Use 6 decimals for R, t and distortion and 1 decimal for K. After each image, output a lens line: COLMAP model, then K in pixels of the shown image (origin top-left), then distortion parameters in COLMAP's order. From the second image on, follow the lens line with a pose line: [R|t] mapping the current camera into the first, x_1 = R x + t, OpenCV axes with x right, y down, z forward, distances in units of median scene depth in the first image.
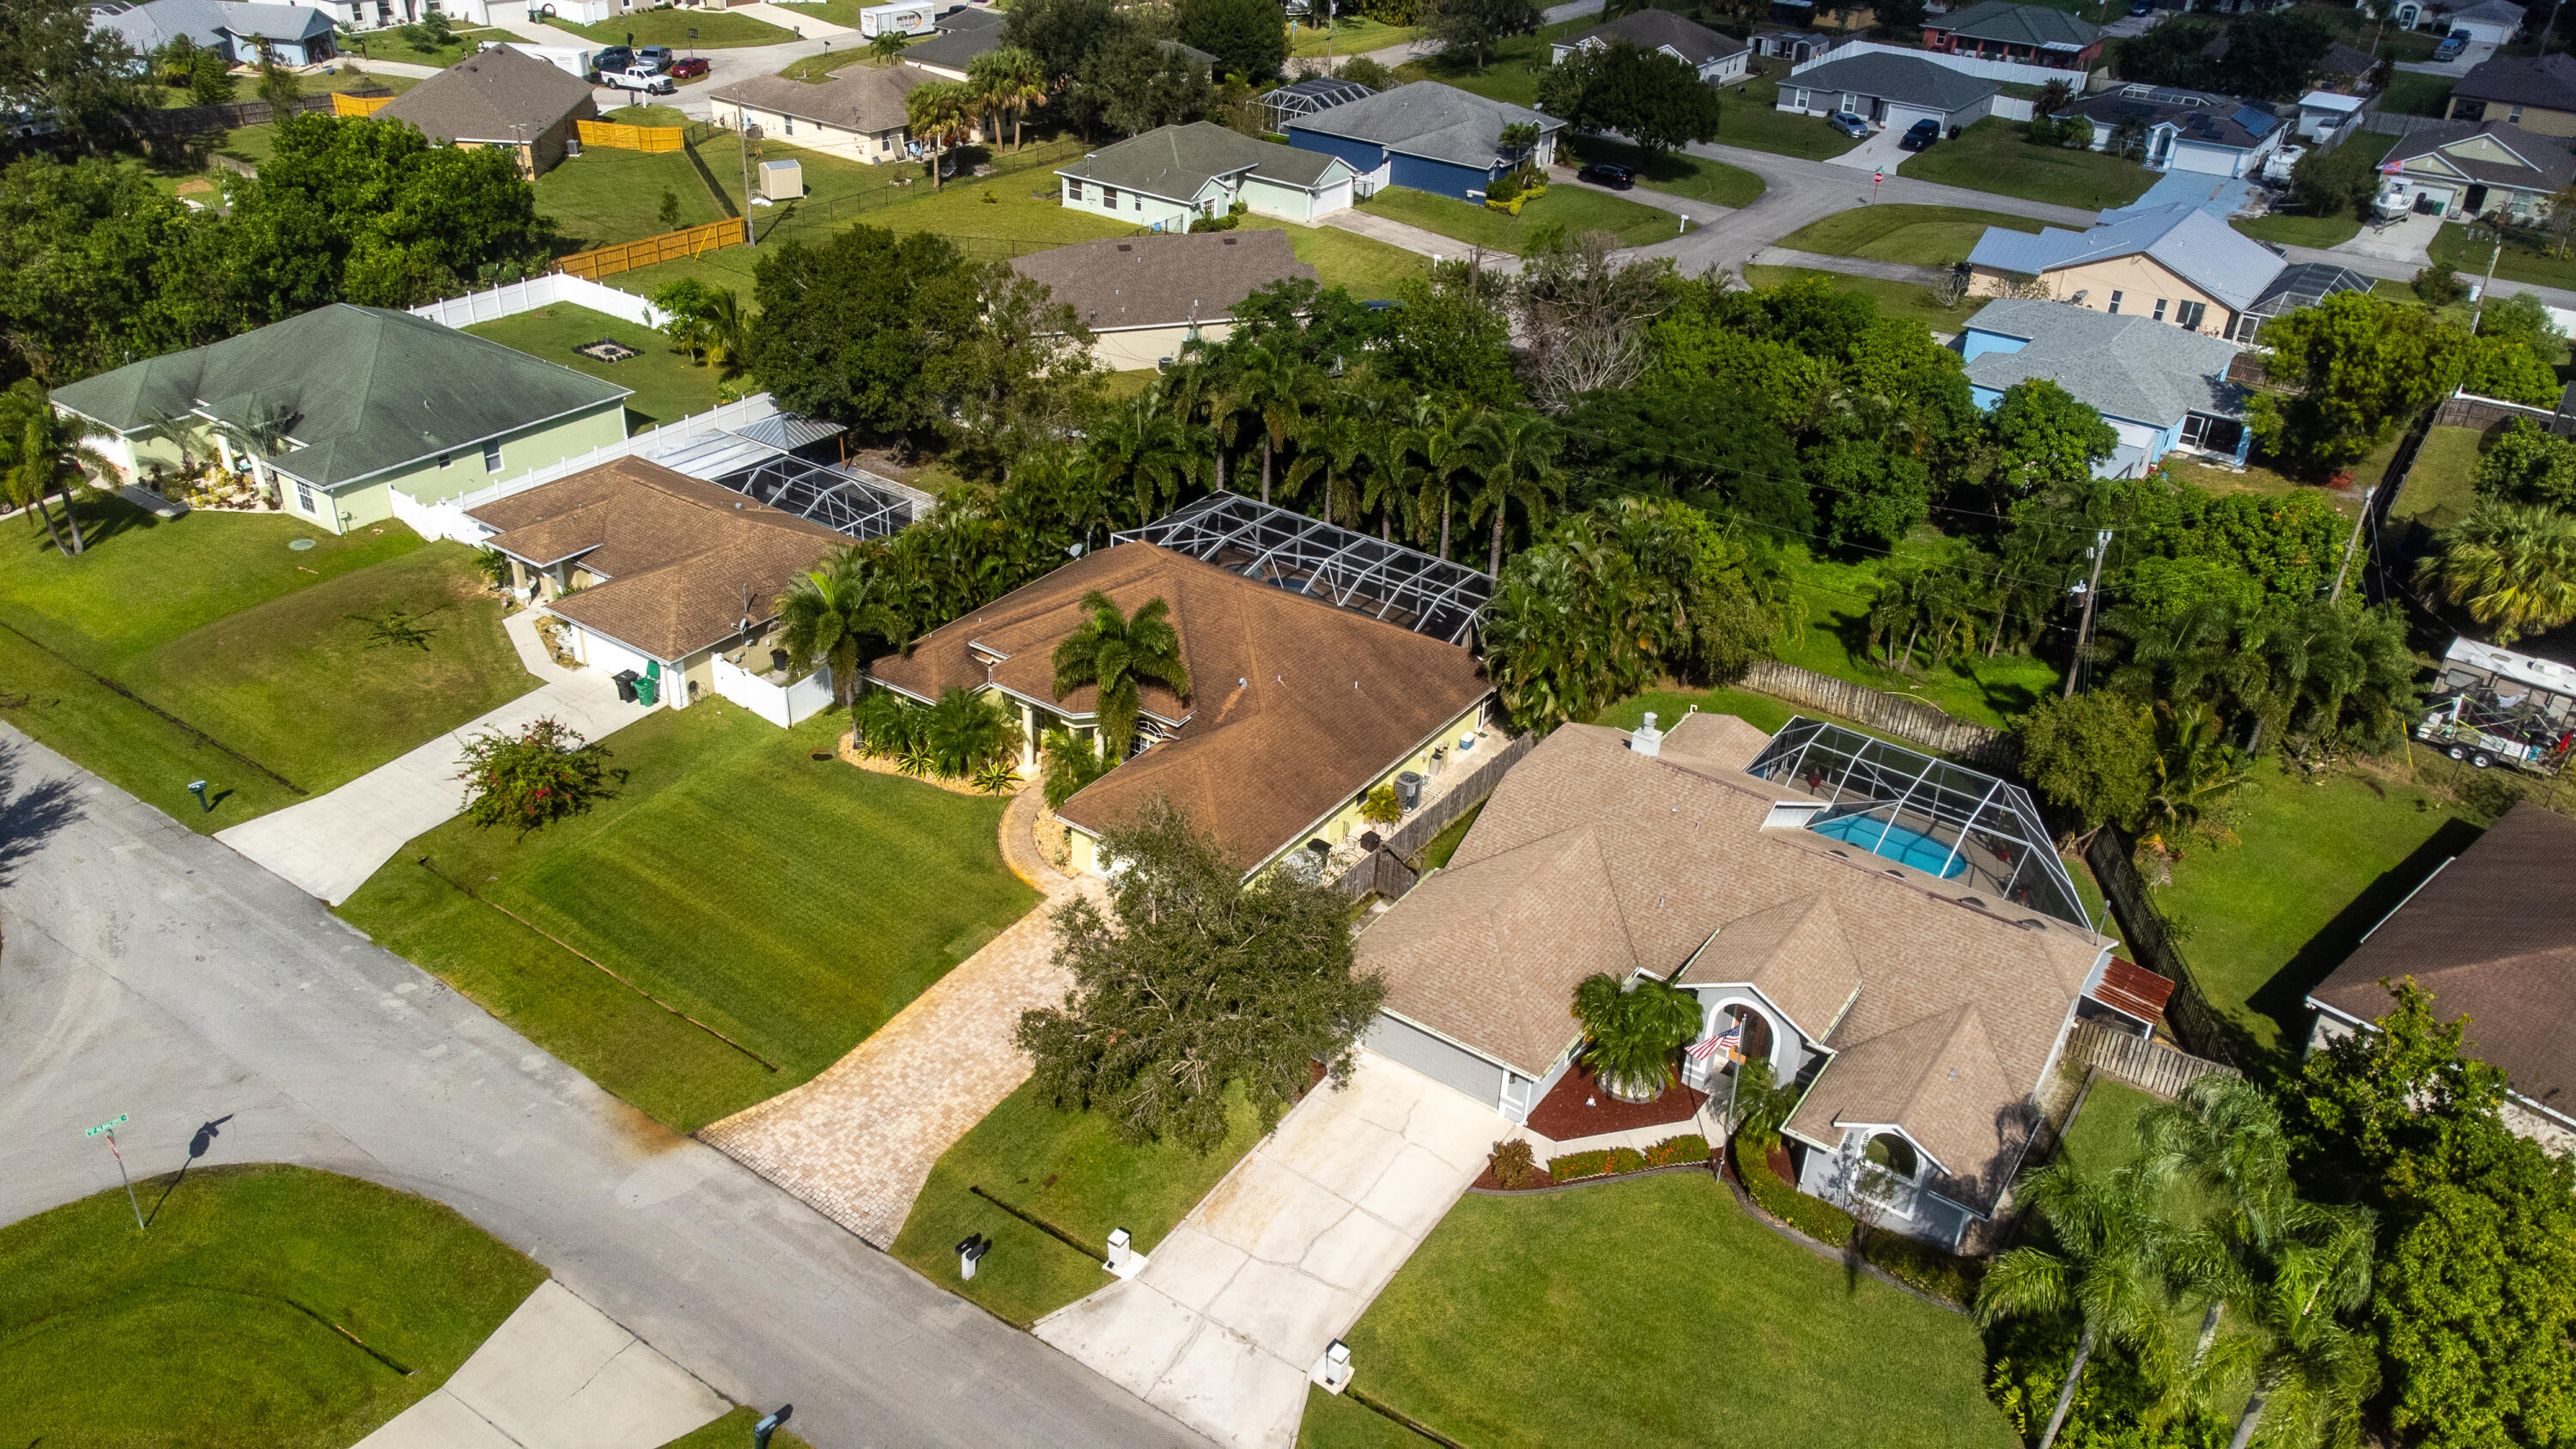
lens RADIAL K [[1906.9, 0, 1279.8], [0, 1906.9, 728.7], [0, 0, 1]] dist [-0.004284, 0.086649]
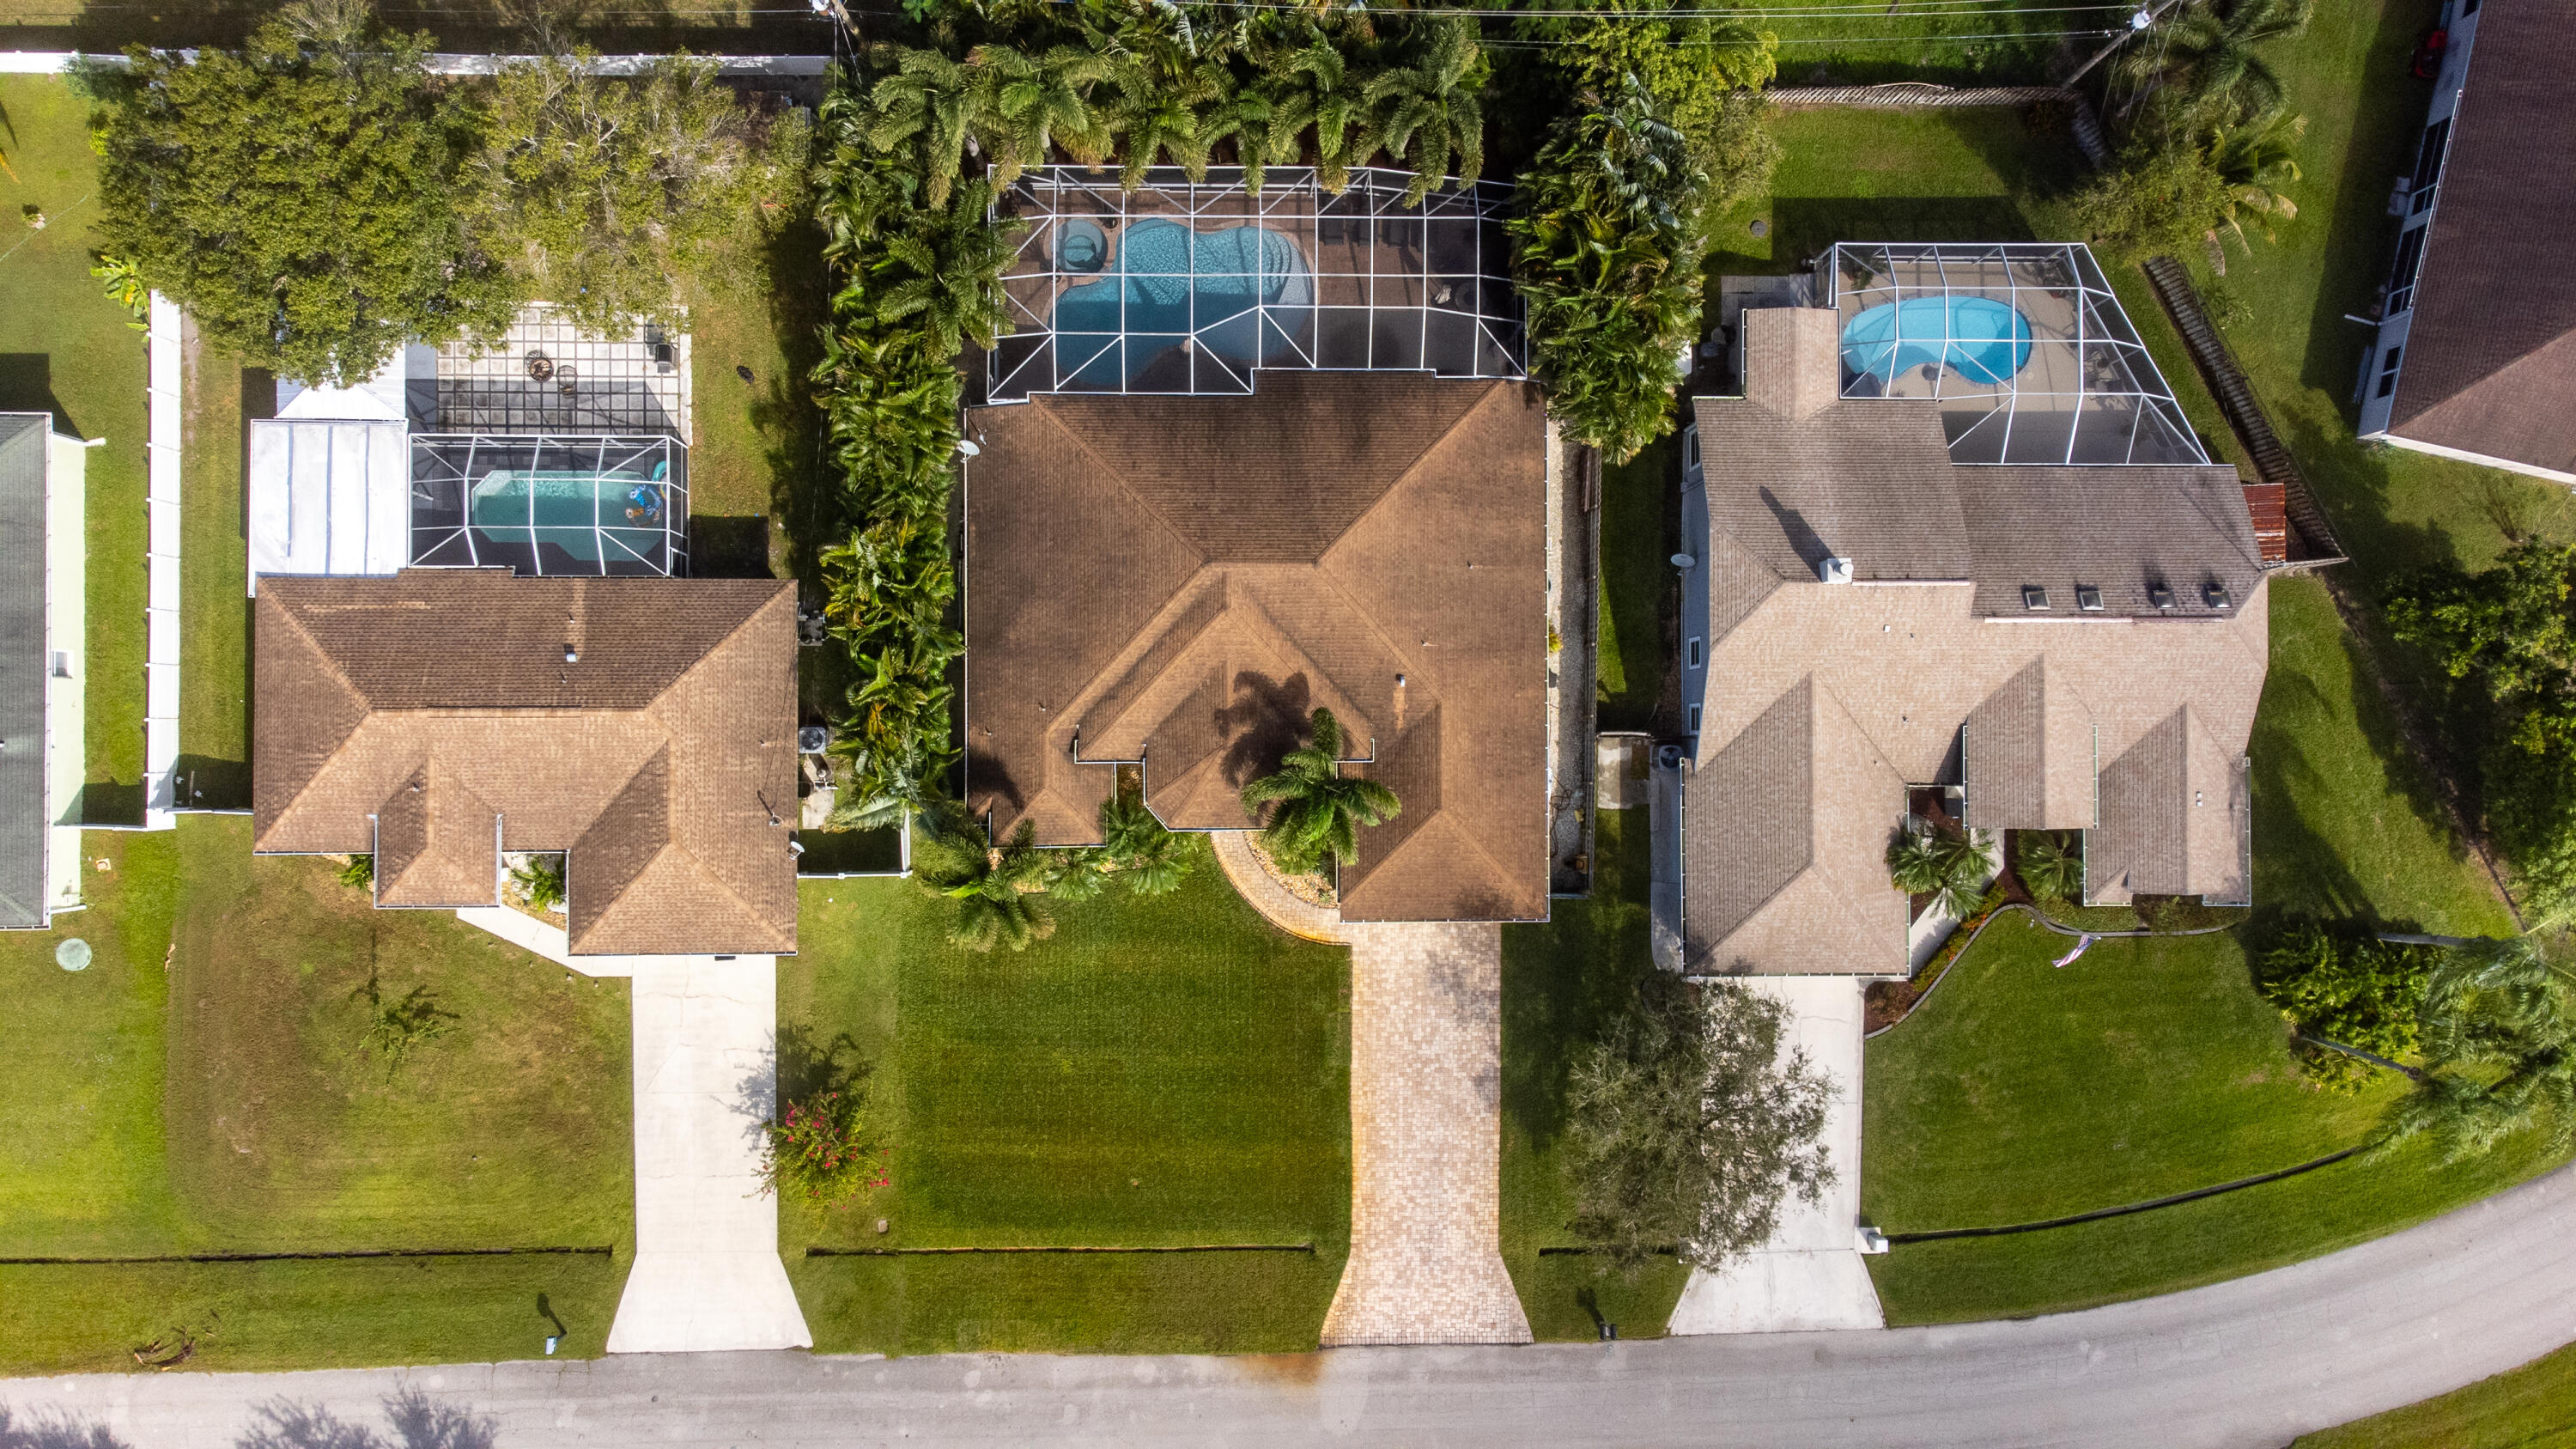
lens RADIAL K [[1852.1, 0, 1283.4], [0, 1852.1, 721.3], [0, 0, 1]] dist [0.028402, -0.002478]
pose [[0.821697, -0.569903, -0.005012, -0.066053], [0.281667, 0.398435, 0.872876, -0.729778], [-0.495458, -0.718651, 0.487915, 0.521232]]
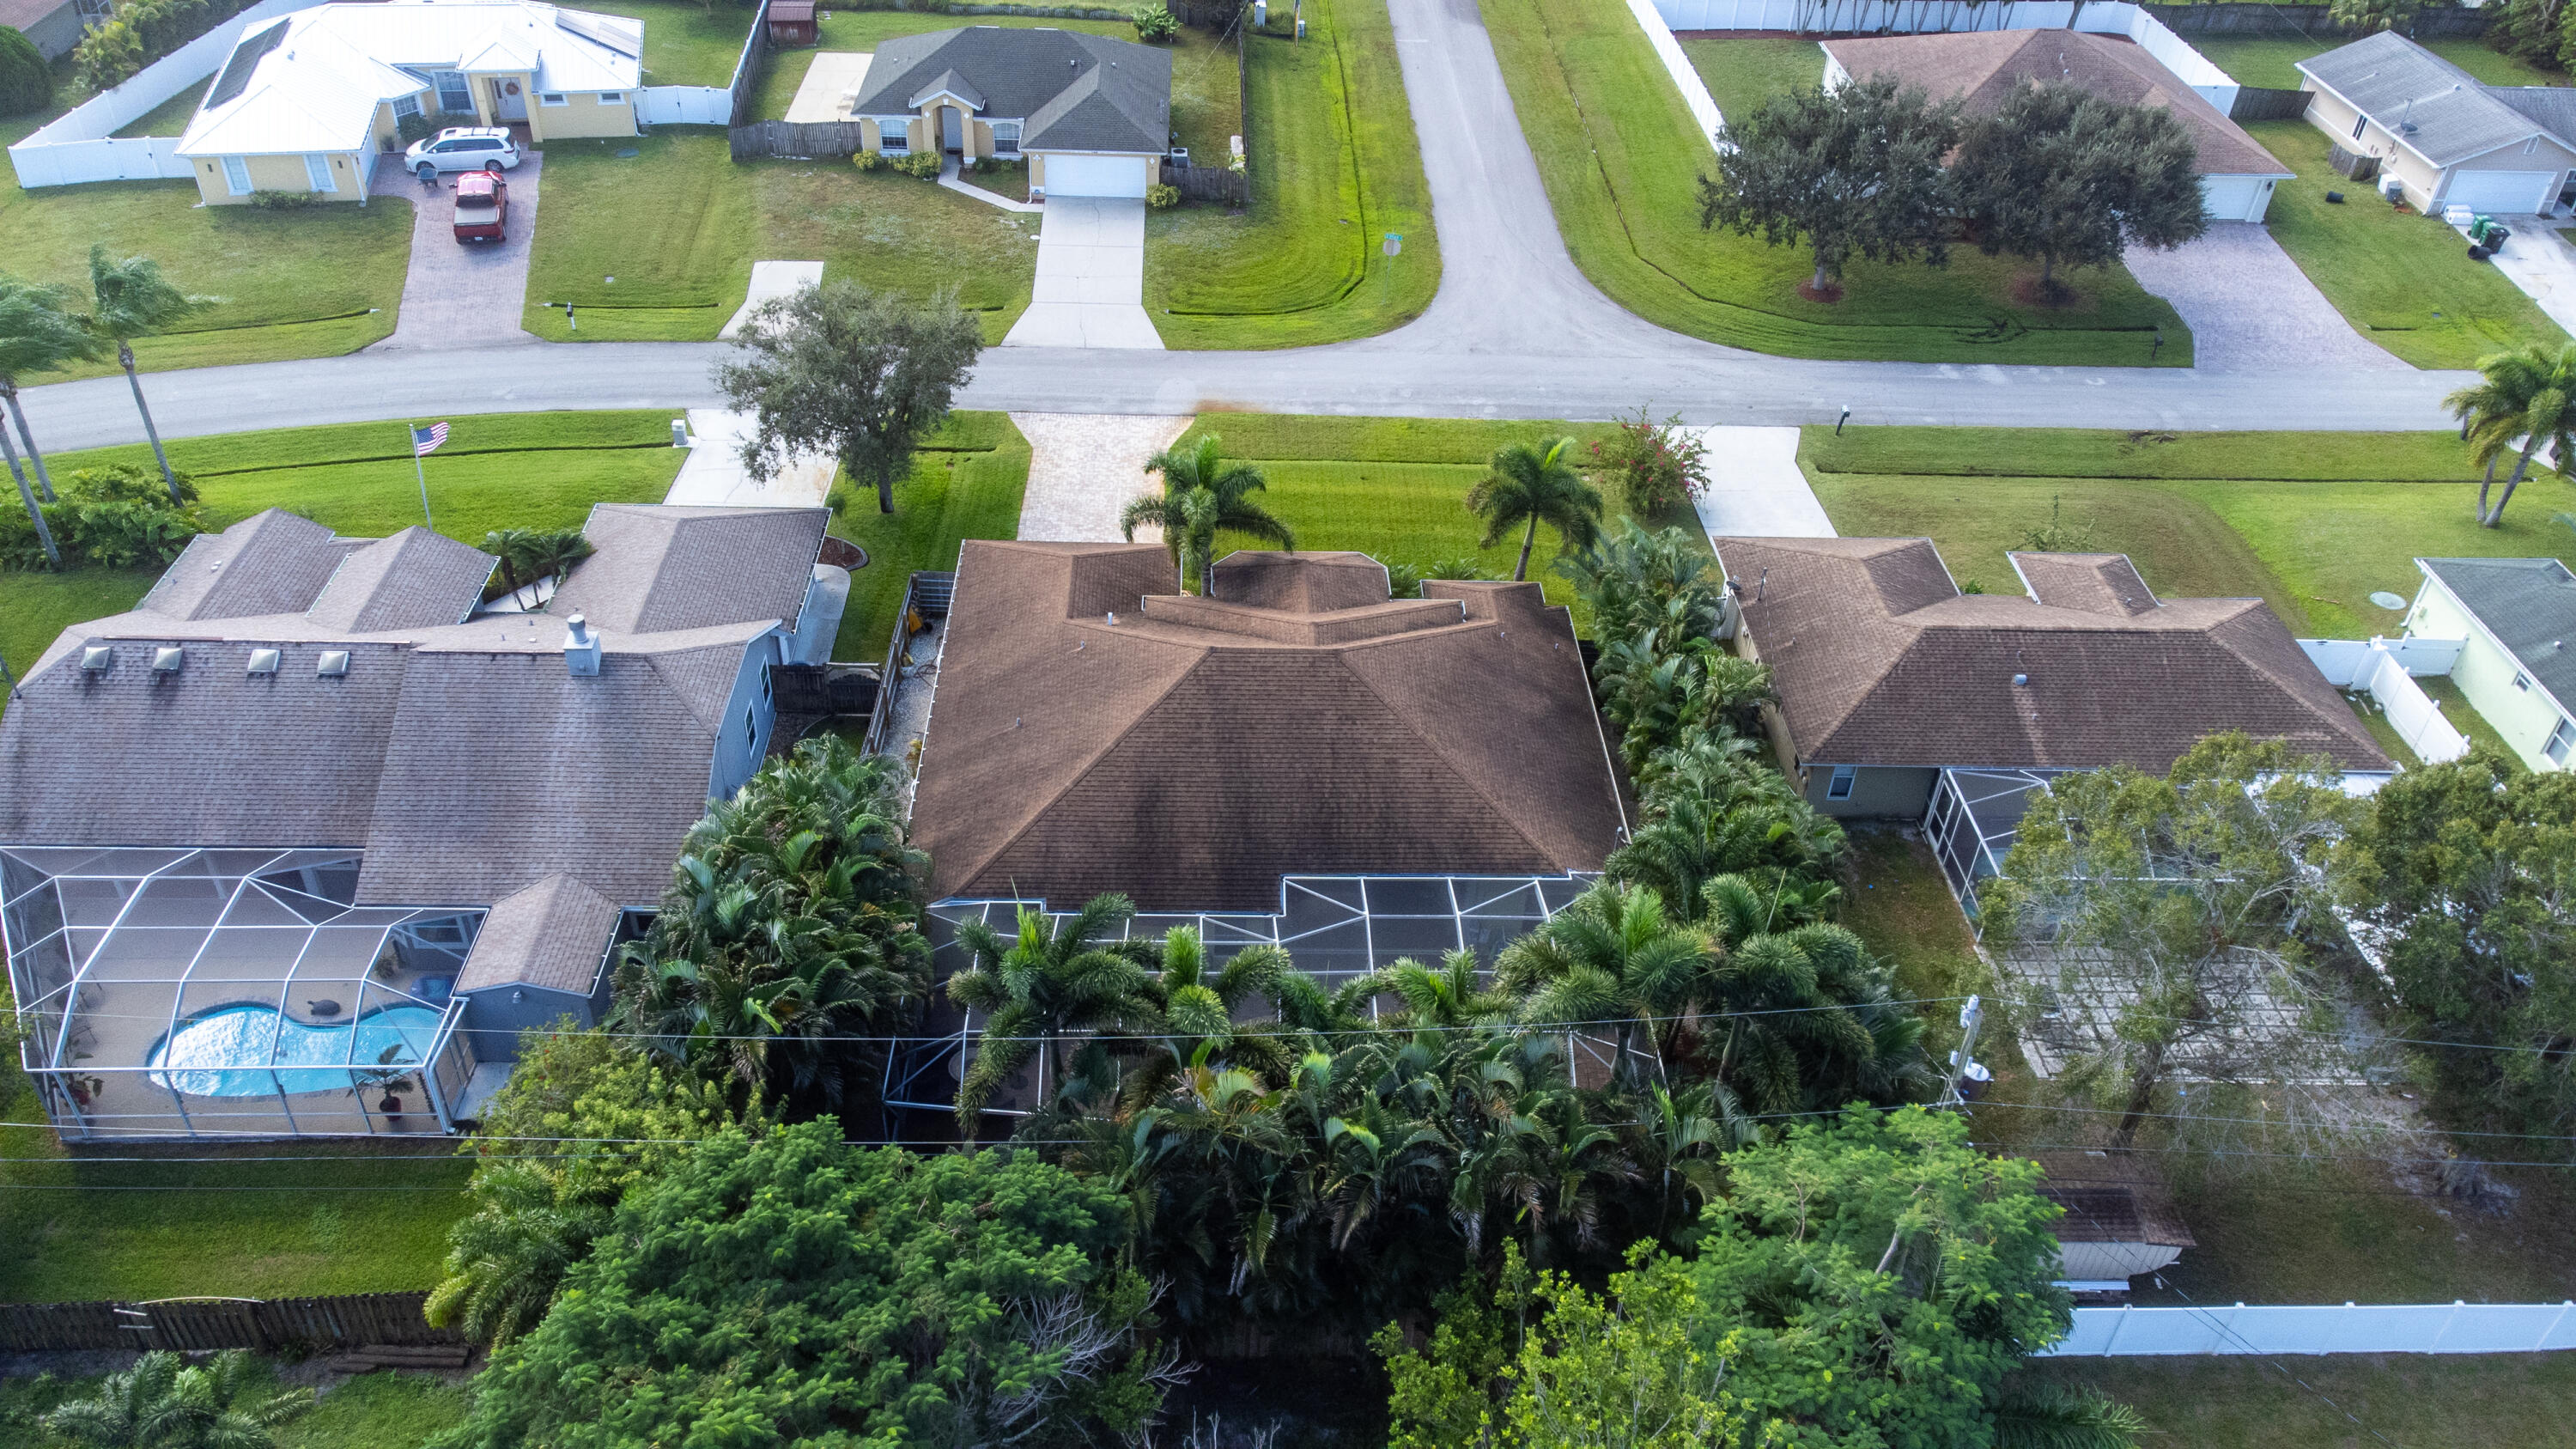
lens RADIAL K [[1906.9, 0, 1279.8], [0, 1906.9, 728.7], [0, 0, 1]] dist [-0.004284, 0.086649]
pose [[-0.800446, 0.300079, -0.518882, 0.323933], [-0.361422, 0.448970, 0.817190, -0.627577], [0.478185, 0.841652, -0.250921, 1.151431]]
